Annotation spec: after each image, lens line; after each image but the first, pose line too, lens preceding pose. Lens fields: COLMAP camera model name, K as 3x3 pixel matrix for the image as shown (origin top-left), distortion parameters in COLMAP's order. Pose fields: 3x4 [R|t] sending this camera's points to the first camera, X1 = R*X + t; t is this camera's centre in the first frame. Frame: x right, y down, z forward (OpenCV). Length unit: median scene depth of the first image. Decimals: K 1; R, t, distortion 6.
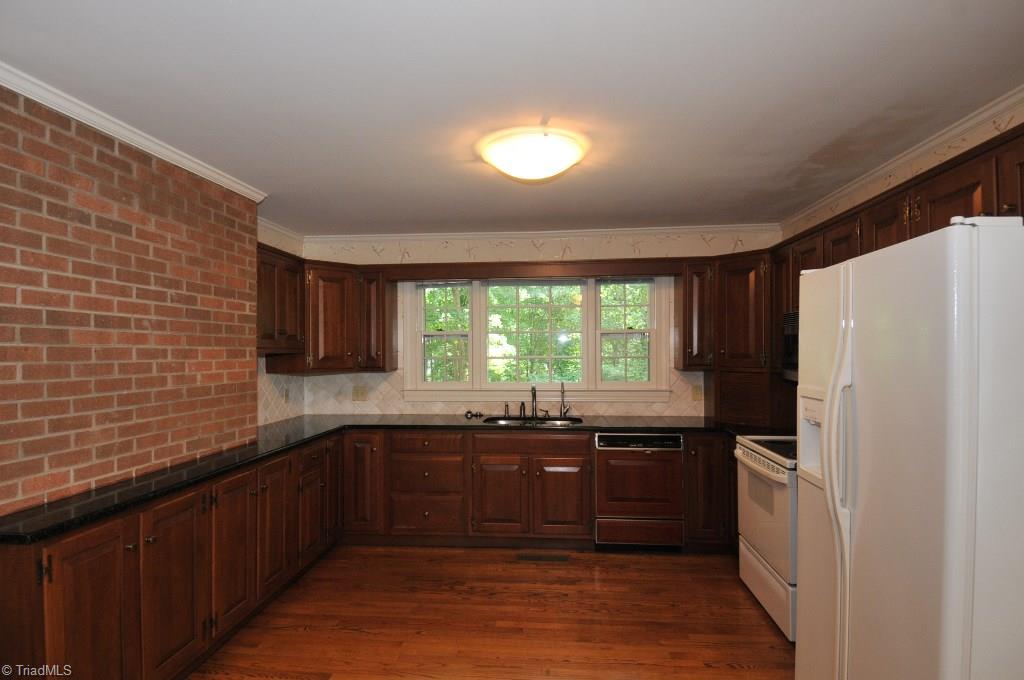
lens RADIAL K [[535.0, 0, 512.0], [0, 535.0, 340.0], [0, 0, 1]] dist [0.003429, 0.000305]
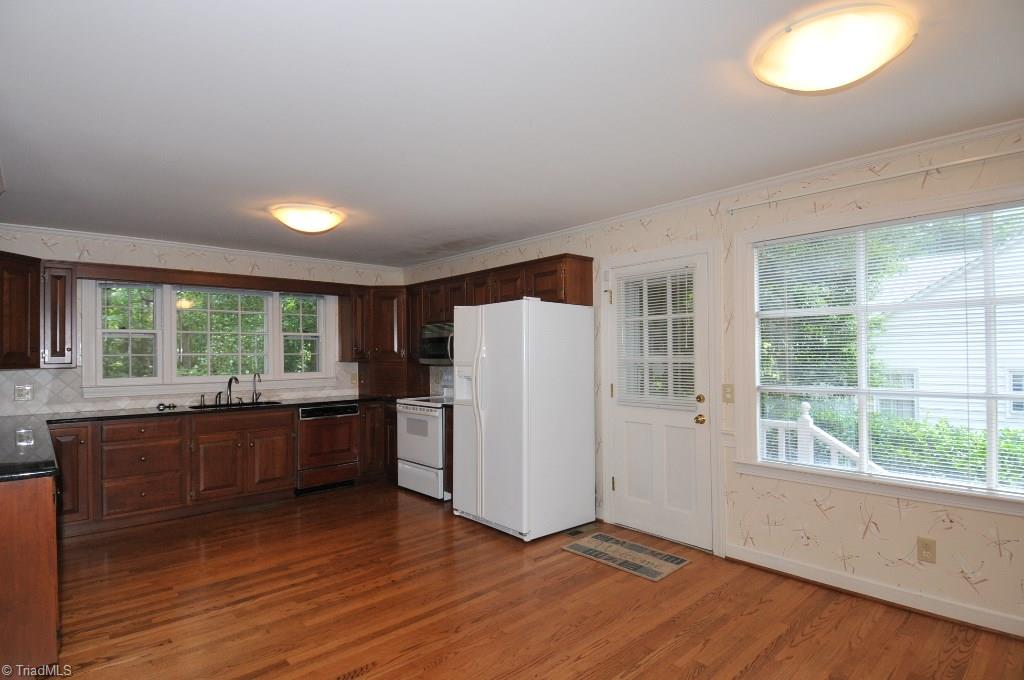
lens RADIAL K [[548.9, 0, 512.0], [0, 548.9, 340.0], [0, 0, 1]] dist [-0.004100, -0.000356]
pose [[0.676394, 0.019671, 0.736278, -0.469944], [-0.005913, 0.999756, -0.021278, 0.024449], [-0.736517, 0.010038, 0.676345, -0.323721]]
